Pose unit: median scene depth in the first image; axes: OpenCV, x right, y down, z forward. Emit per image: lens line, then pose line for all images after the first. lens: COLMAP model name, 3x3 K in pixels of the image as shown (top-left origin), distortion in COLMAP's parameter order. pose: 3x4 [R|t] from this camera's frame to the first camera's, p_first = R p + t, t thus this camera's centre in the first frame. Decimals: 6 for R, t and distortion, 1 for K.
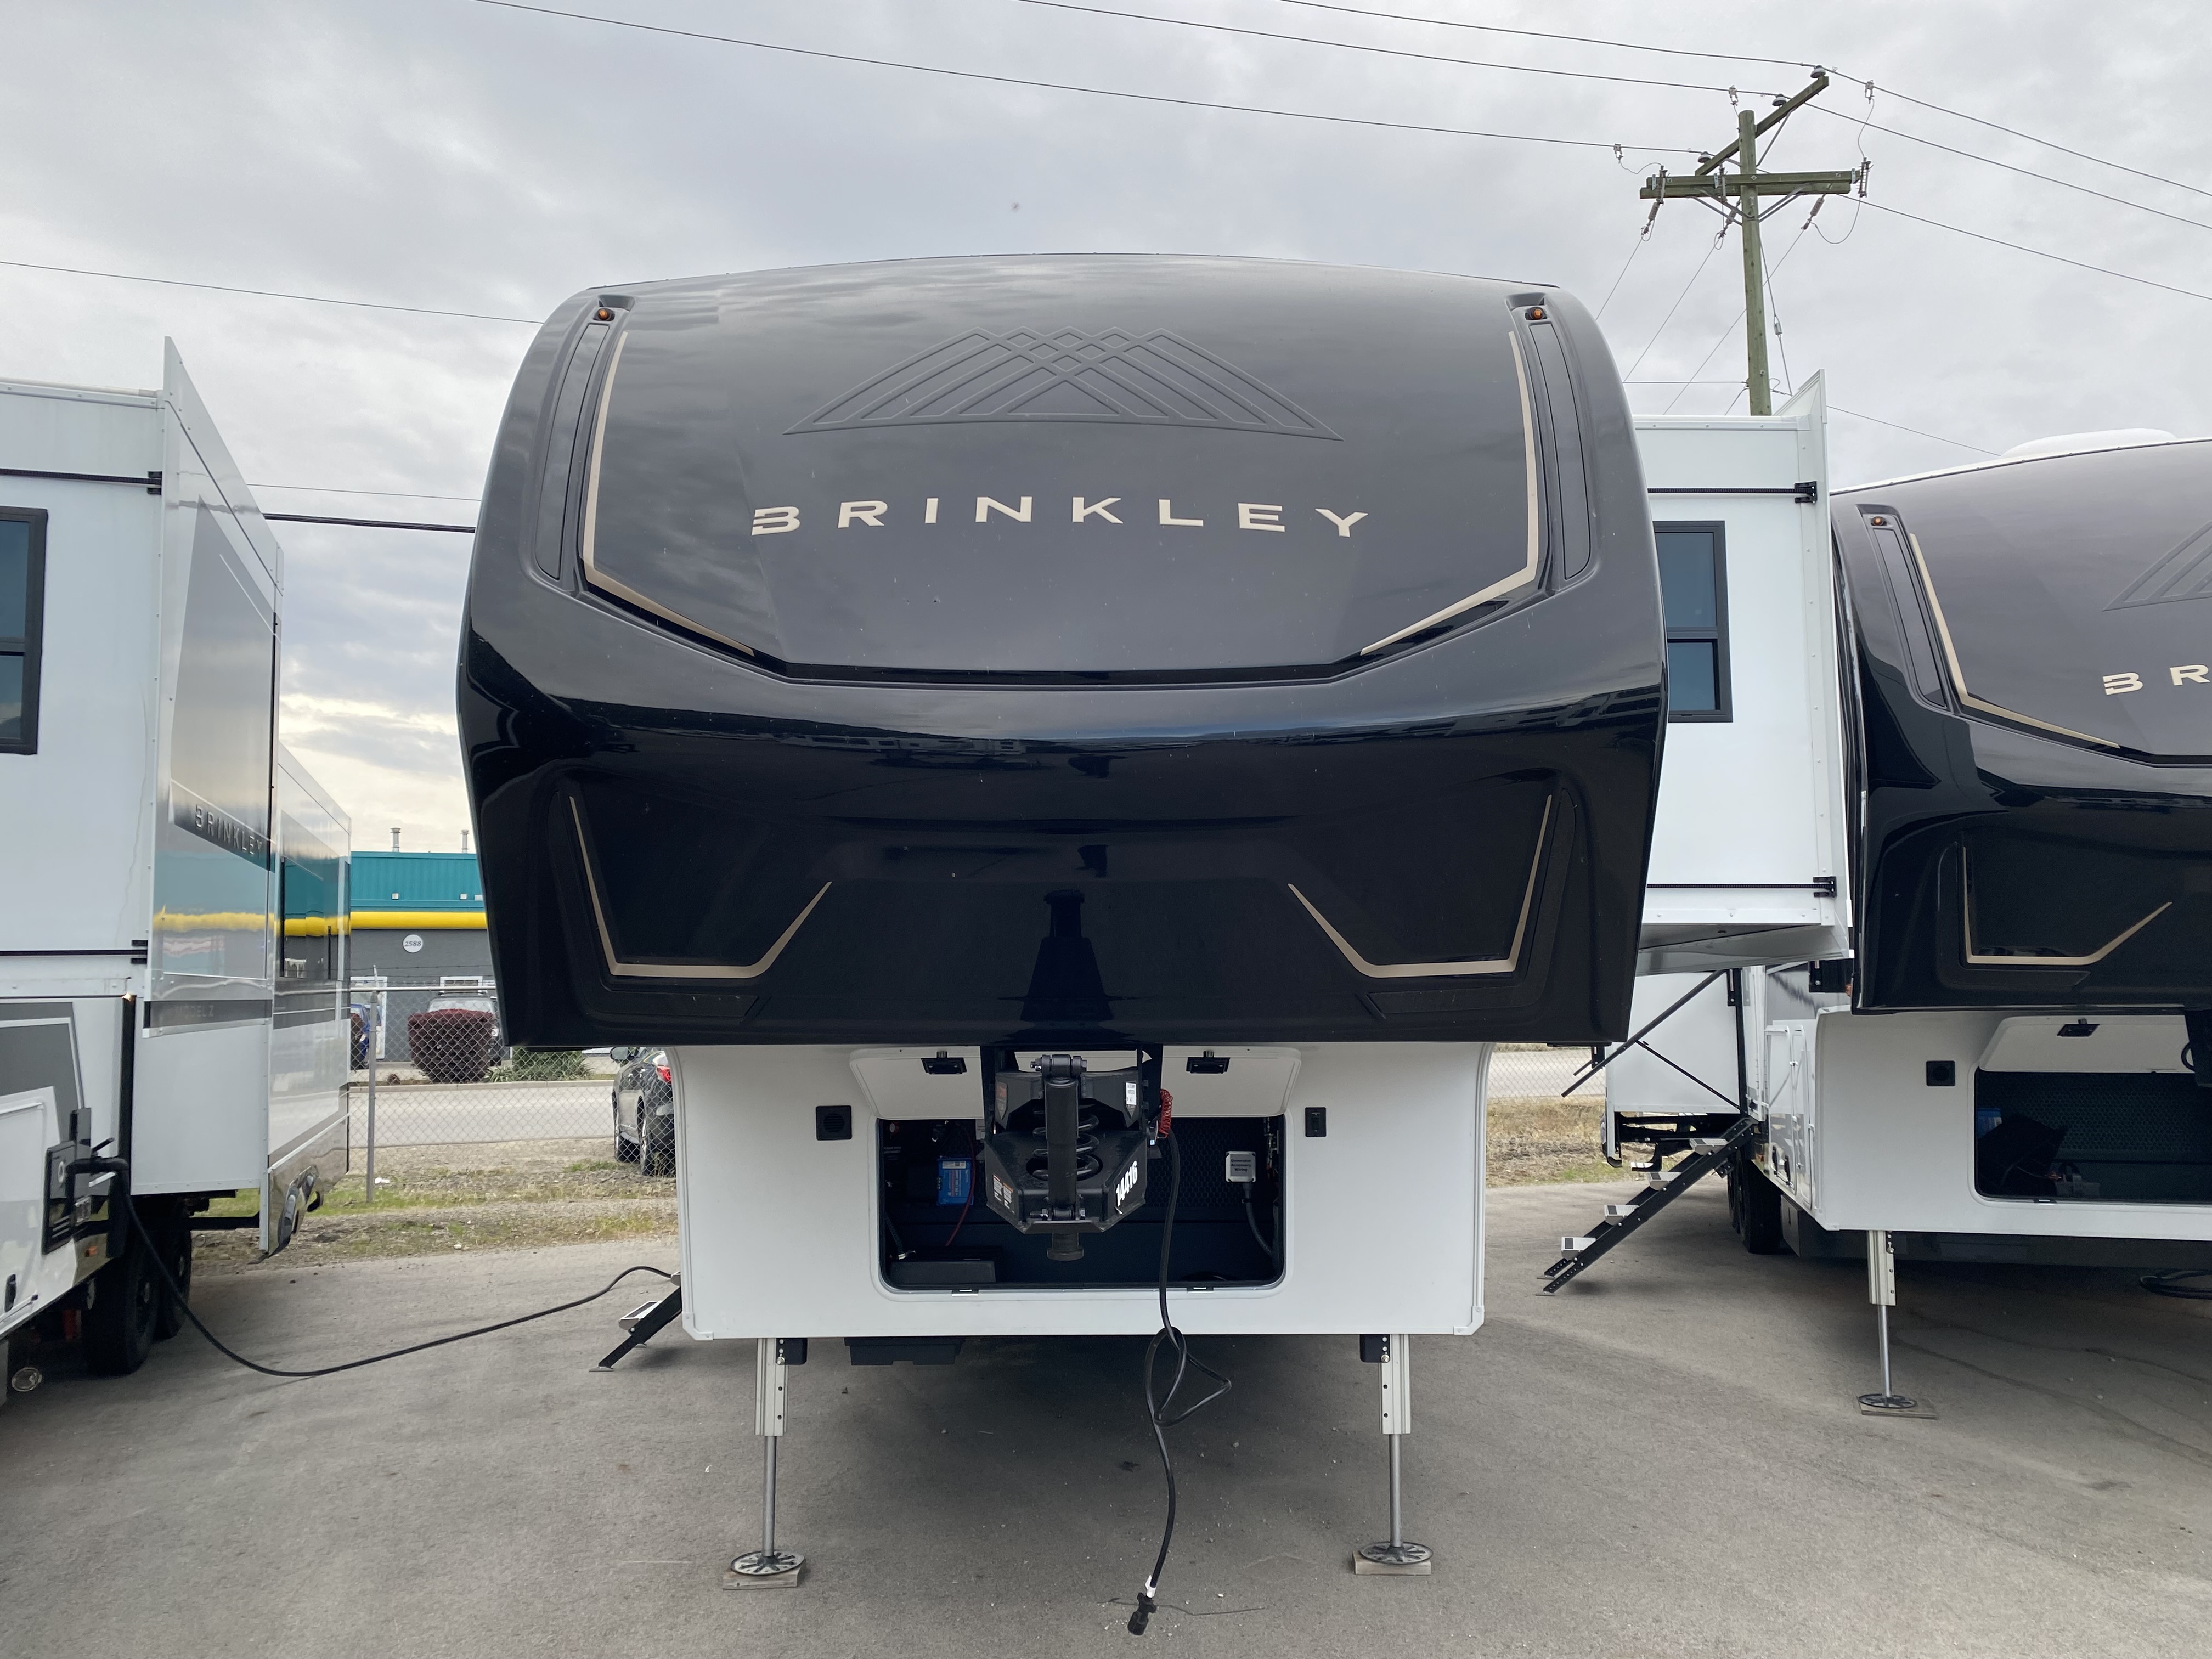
lens RADIAL K [[1712.5, 0, 1107.7], [0, 1712.5, 843.3], [0, 0, 1]] dist [0.029801, -0.013780]
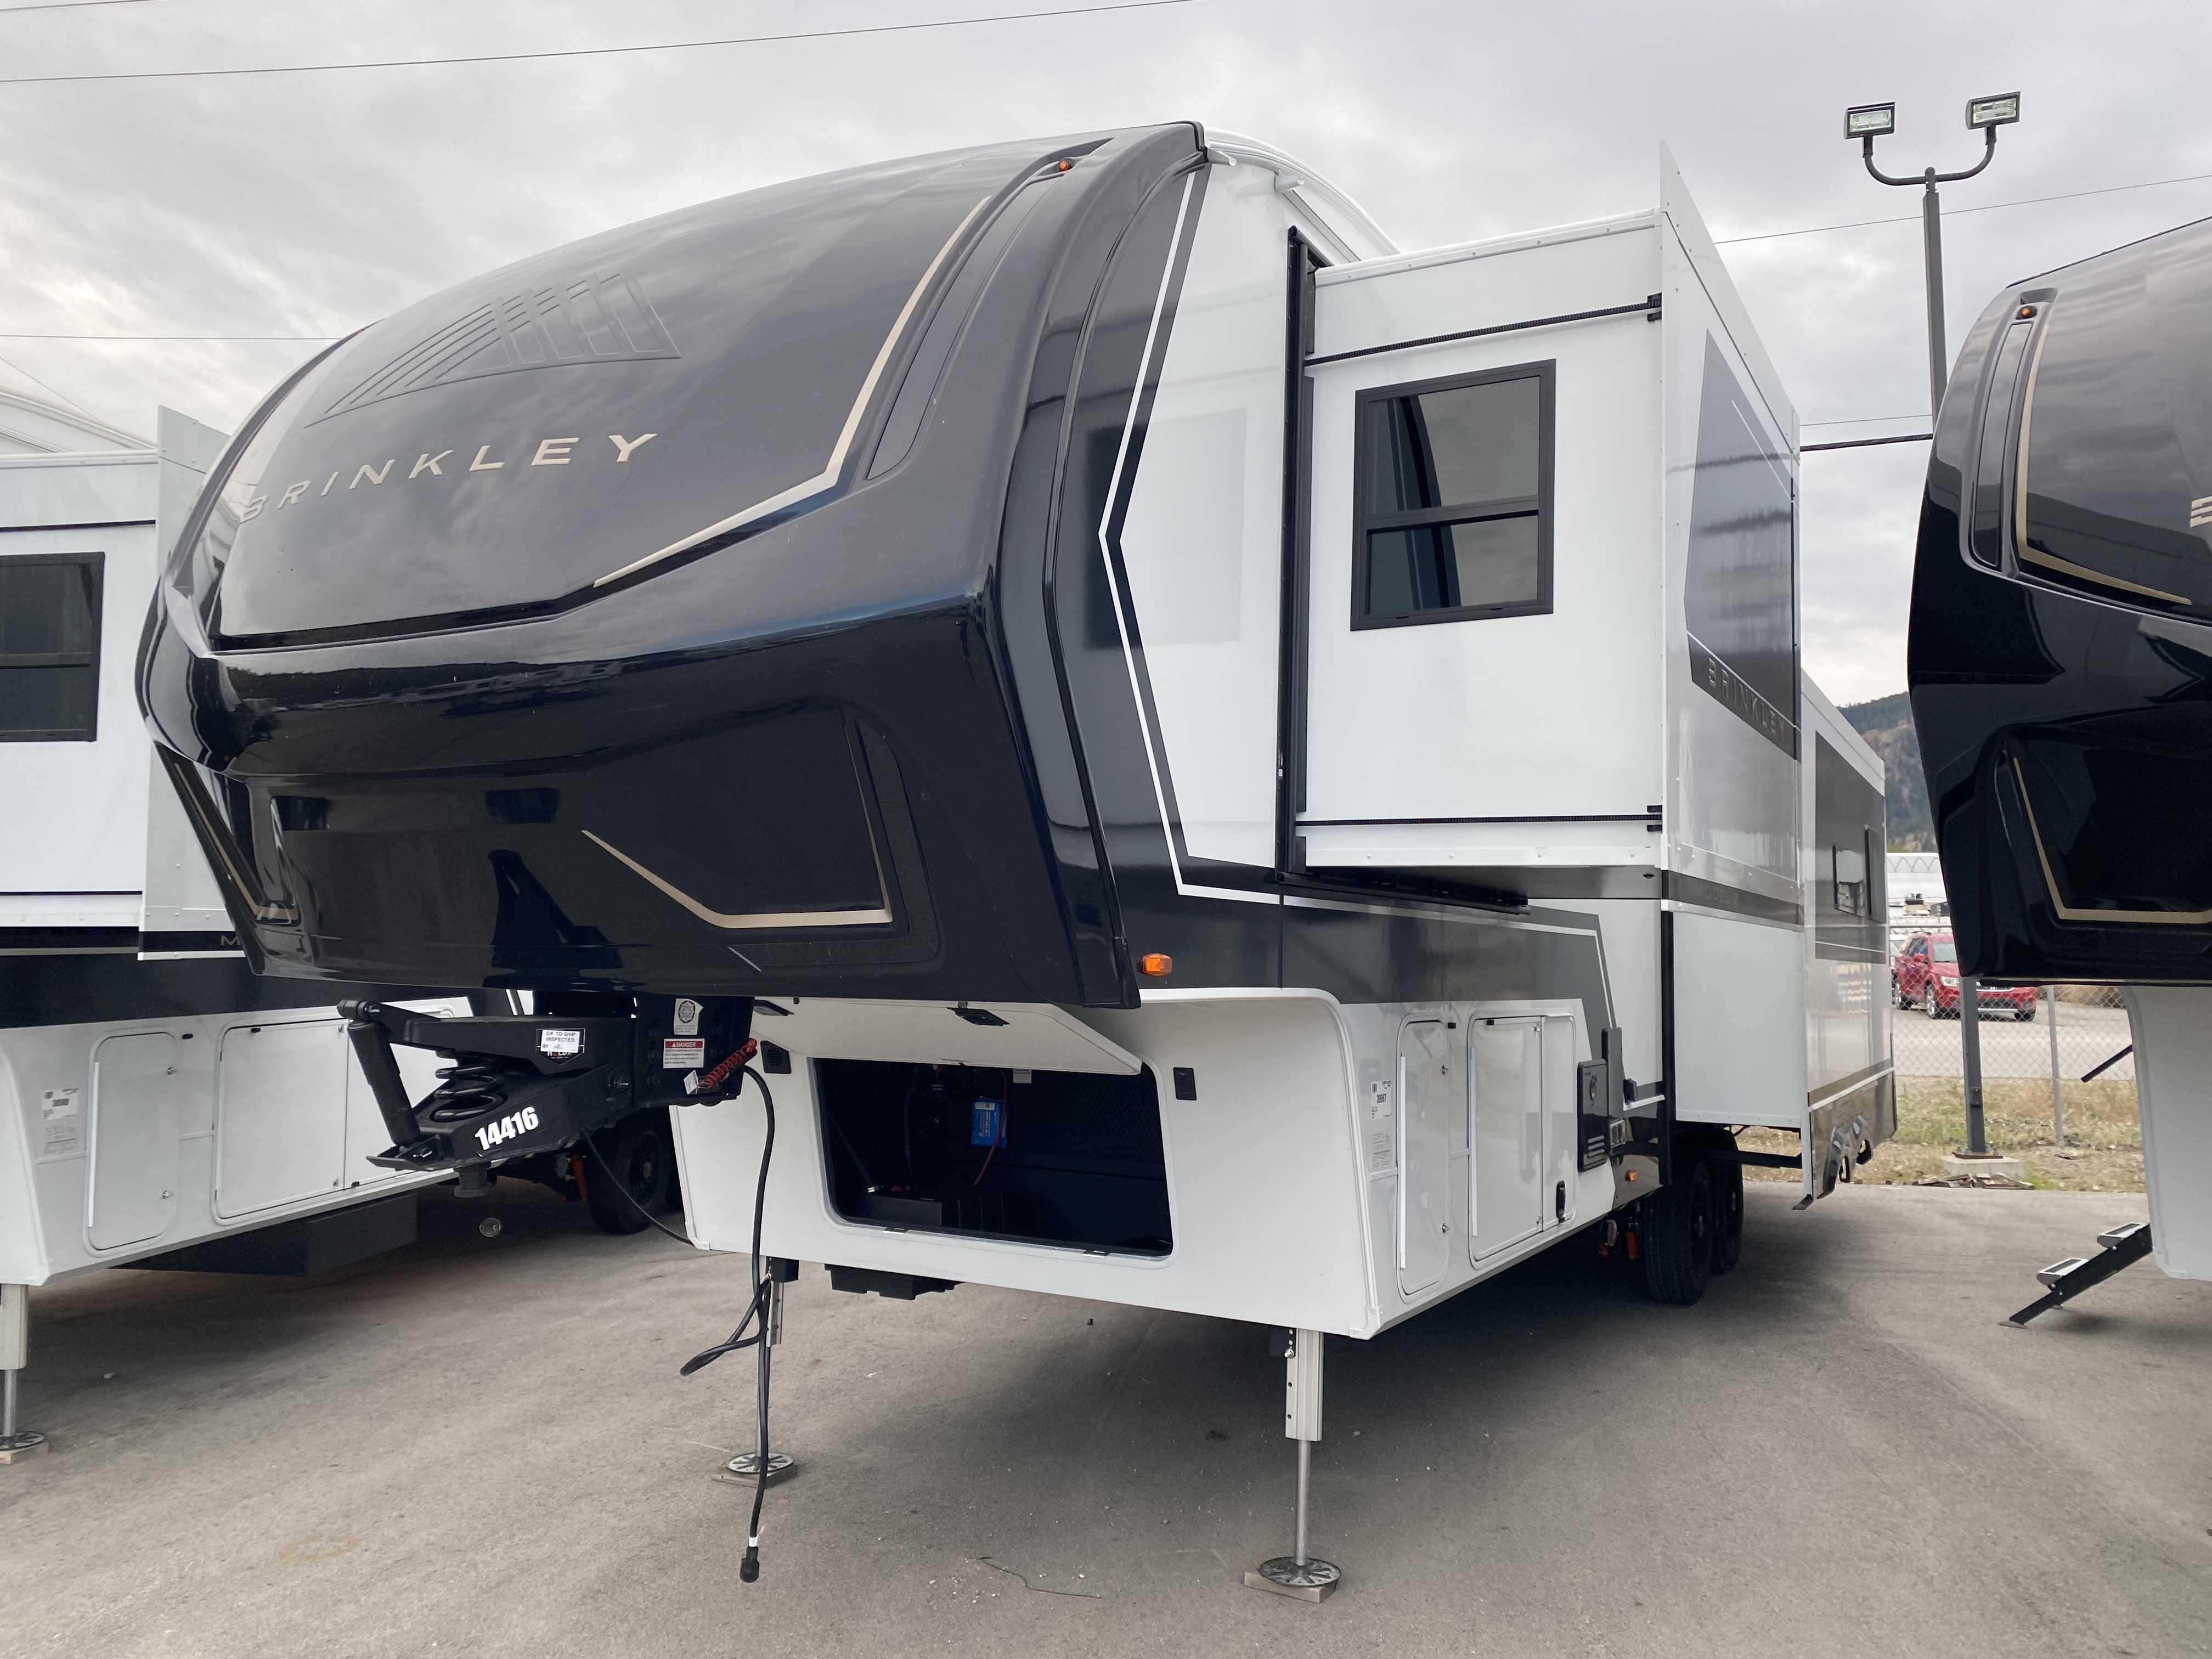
lens RADIAL K [[1712.5, 0, 1107.1], [0, 1712.5, 825.7], [0, 0, 1]] dist [0.029801, -0.013780]
pose [[0.872052, -0.013014, -0.489241, 0.529846], [0.026073, 0.999462, 0.019888, 0.006355], [0.488719, -0.030099, 0.871922, 0.189251]]
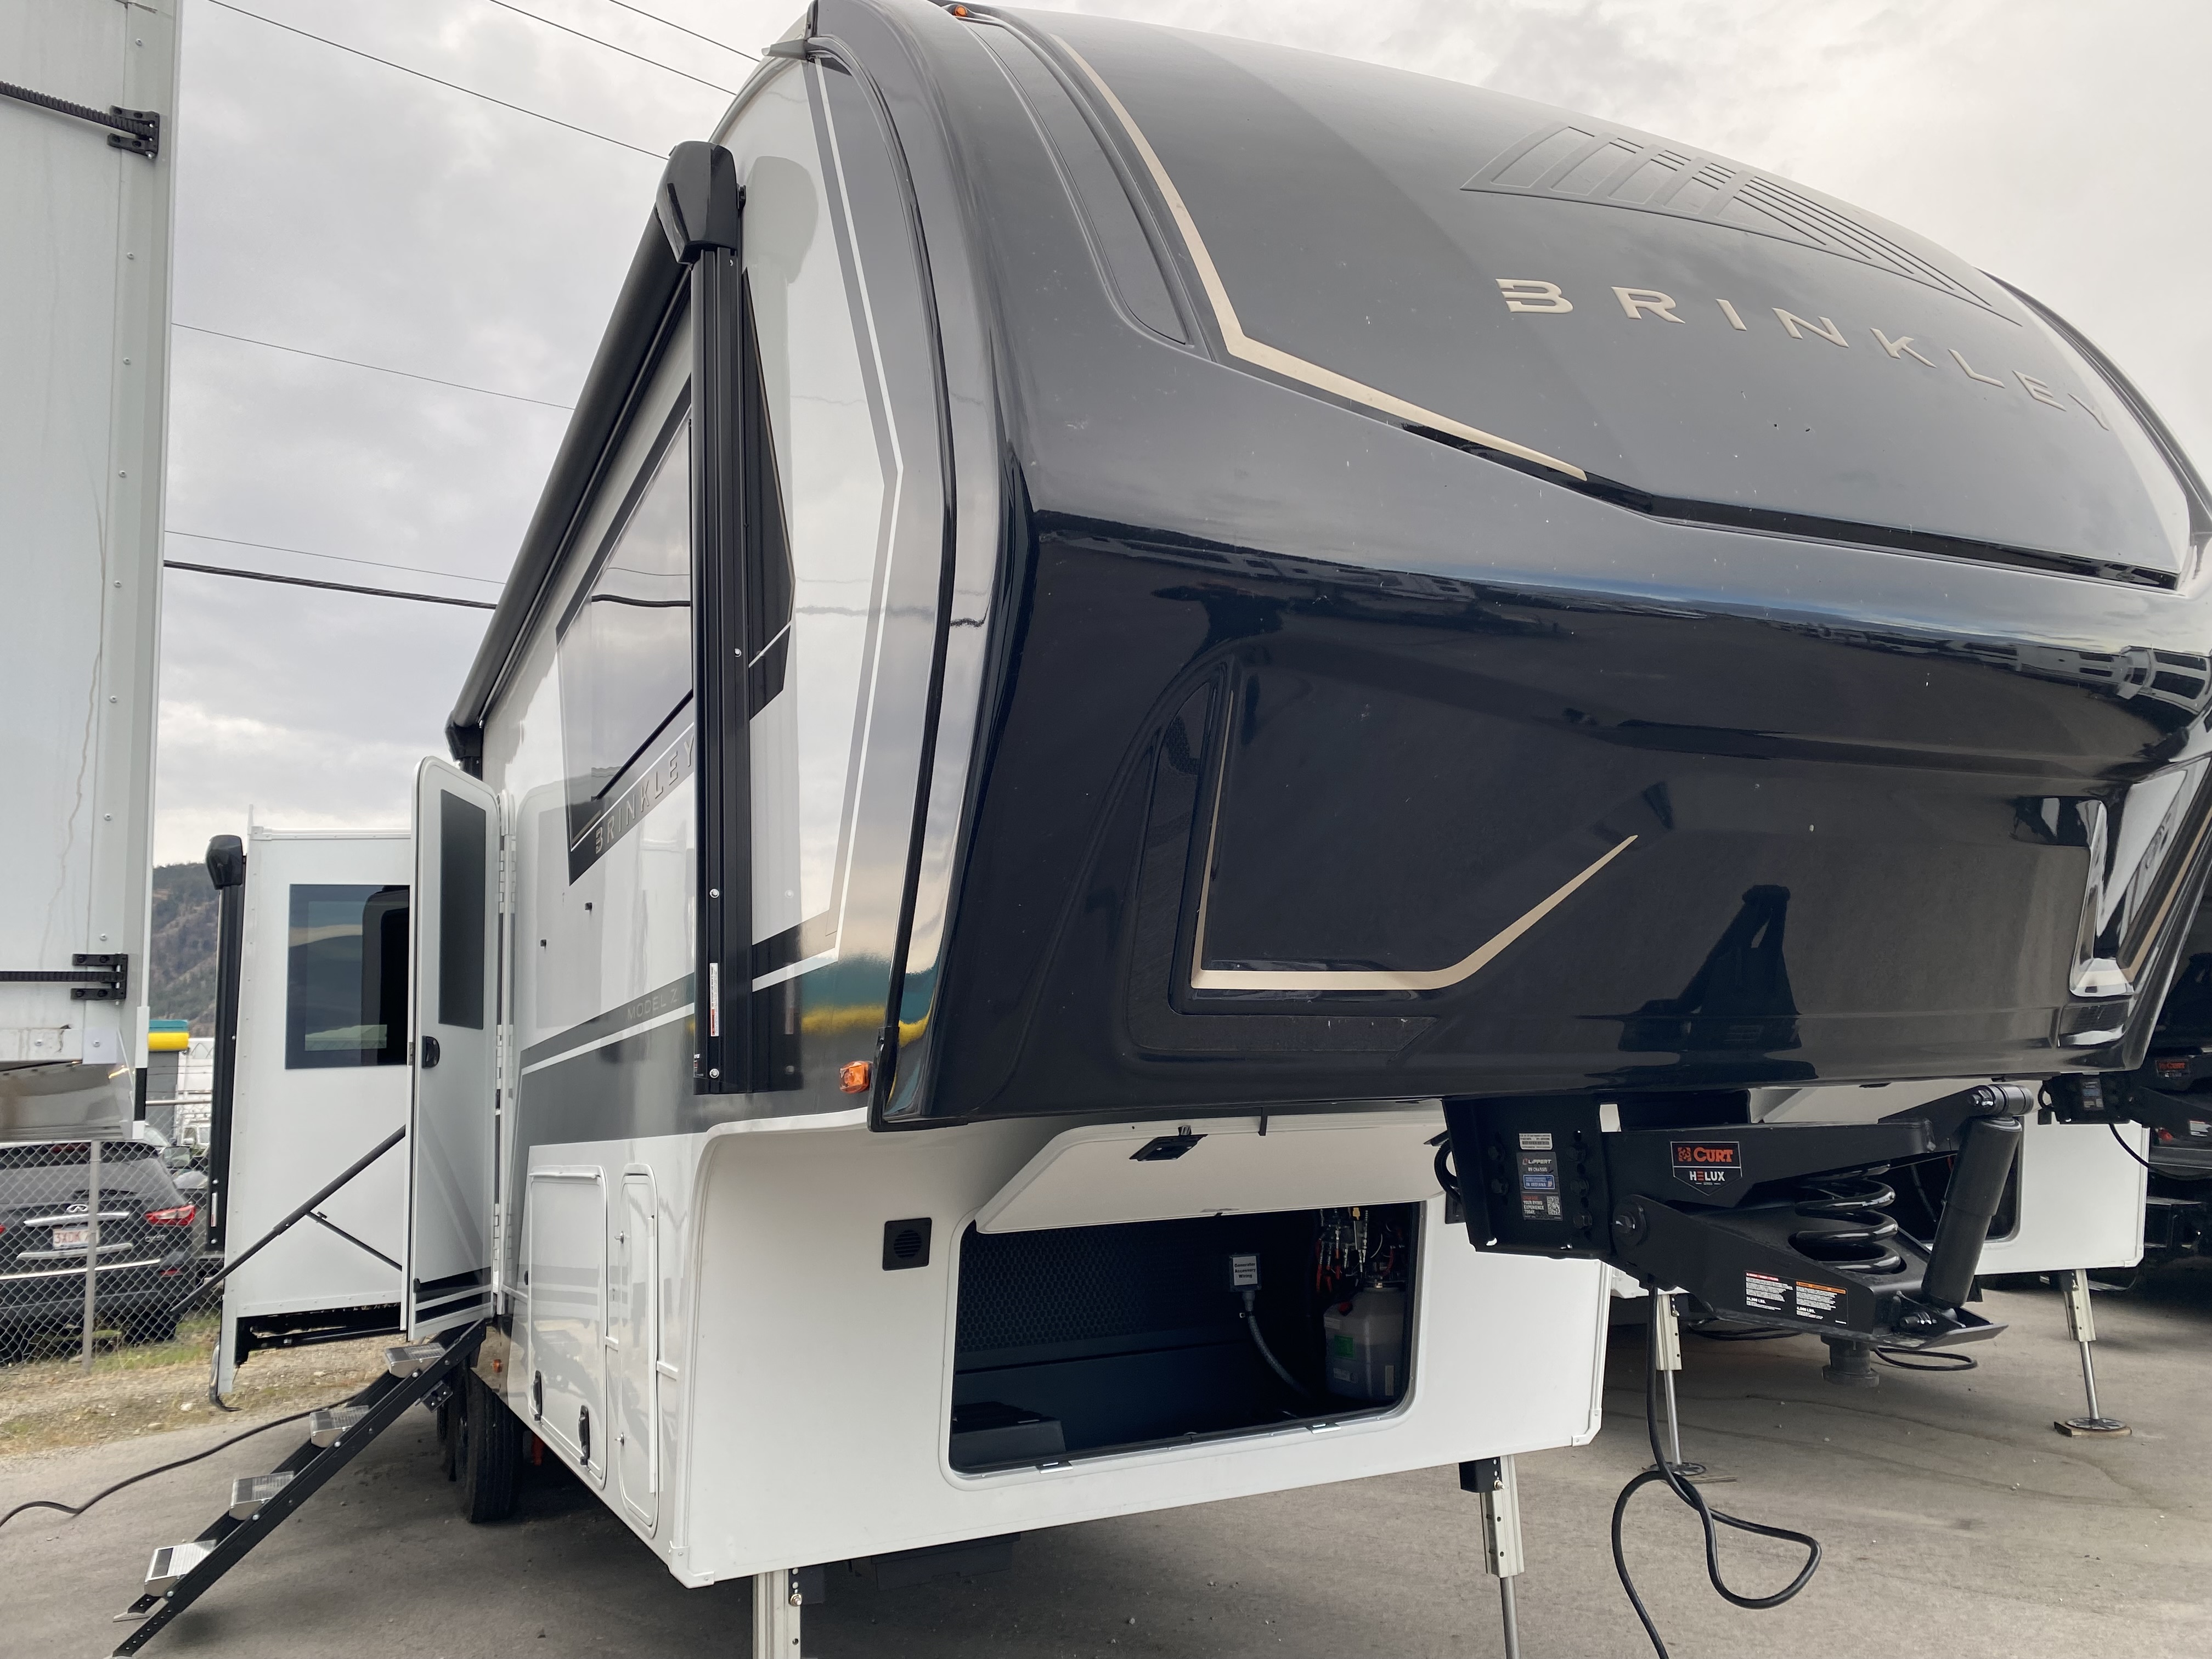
lens RADIAL K [[1712.5, 0, 1106.2], [0, 1712.5, 825.3], [0, 0, 1]] dist [0.029801, -0.013780]
pose [[0.901156, 0.036269, 0.431976, -0.398147], [-0.001474, 0.996744, -0.080612, 0.046033], [-0.433493, 0.072008, 0.898275, 0.306198]]
